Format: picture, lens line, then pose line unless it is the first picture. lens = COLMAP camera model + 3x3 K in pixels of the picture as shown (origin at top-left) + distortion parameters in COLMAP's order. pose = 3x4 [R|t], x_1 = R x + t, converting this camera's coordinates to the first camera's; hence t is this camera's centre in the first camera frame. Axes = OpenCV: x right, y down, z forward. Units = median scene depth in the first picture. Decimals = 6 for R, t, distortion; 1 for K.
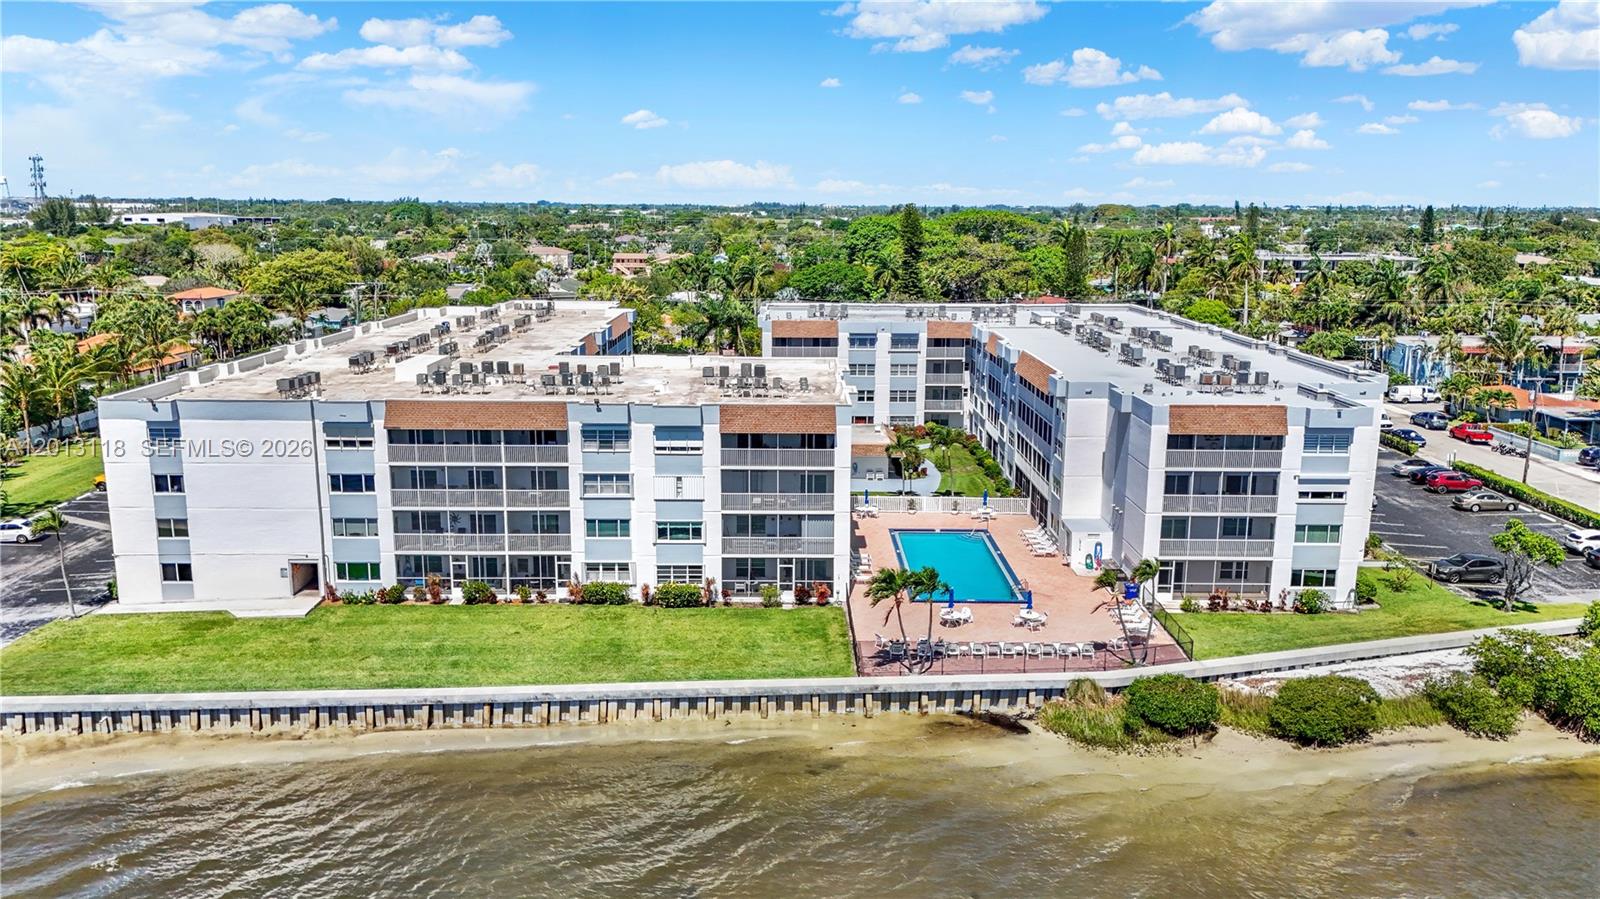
lens RADIAL K [[1211.1, 0, 758.5], [0, 1211.1, 452.7], [0, 0, 1]] dist [0.064520, -0.058425]
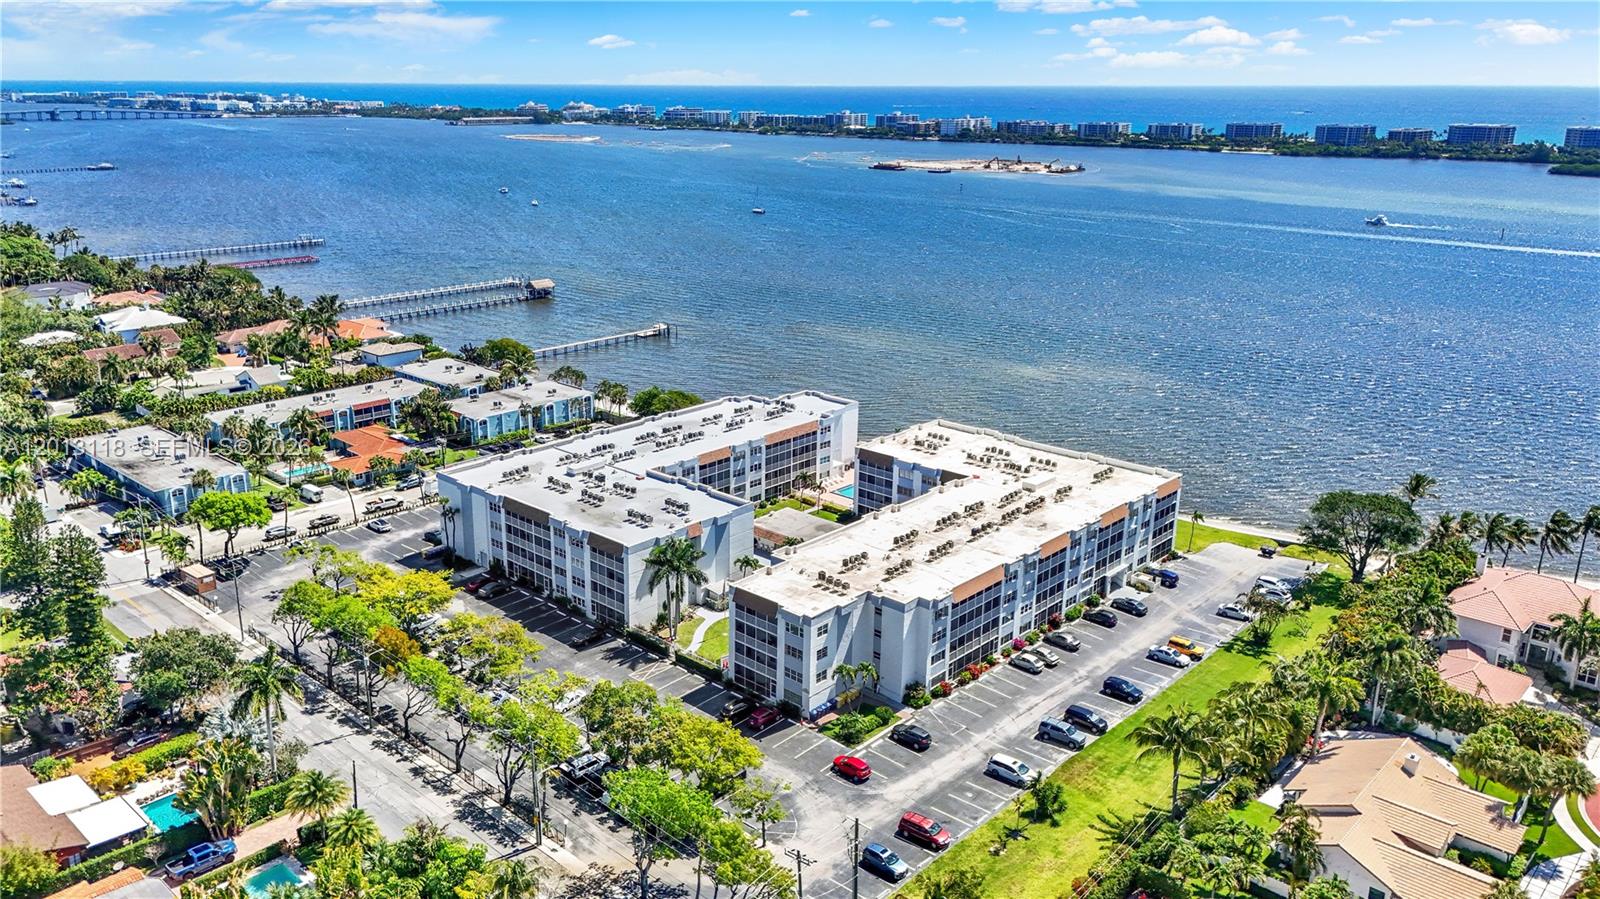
lens RADIAL K [[1211.1, 0, 758.5], [0, 1211.1, 452.7], [0, 0, 1]] dist [0.064520, -0.058425]
pose [[0.732321, 0.198197, -0.651478, 1.565635], [-0.138524, 0.980061, 0.142447, -0.527328], [0.666721, -0.014072, 0.745175, -0.423139]]
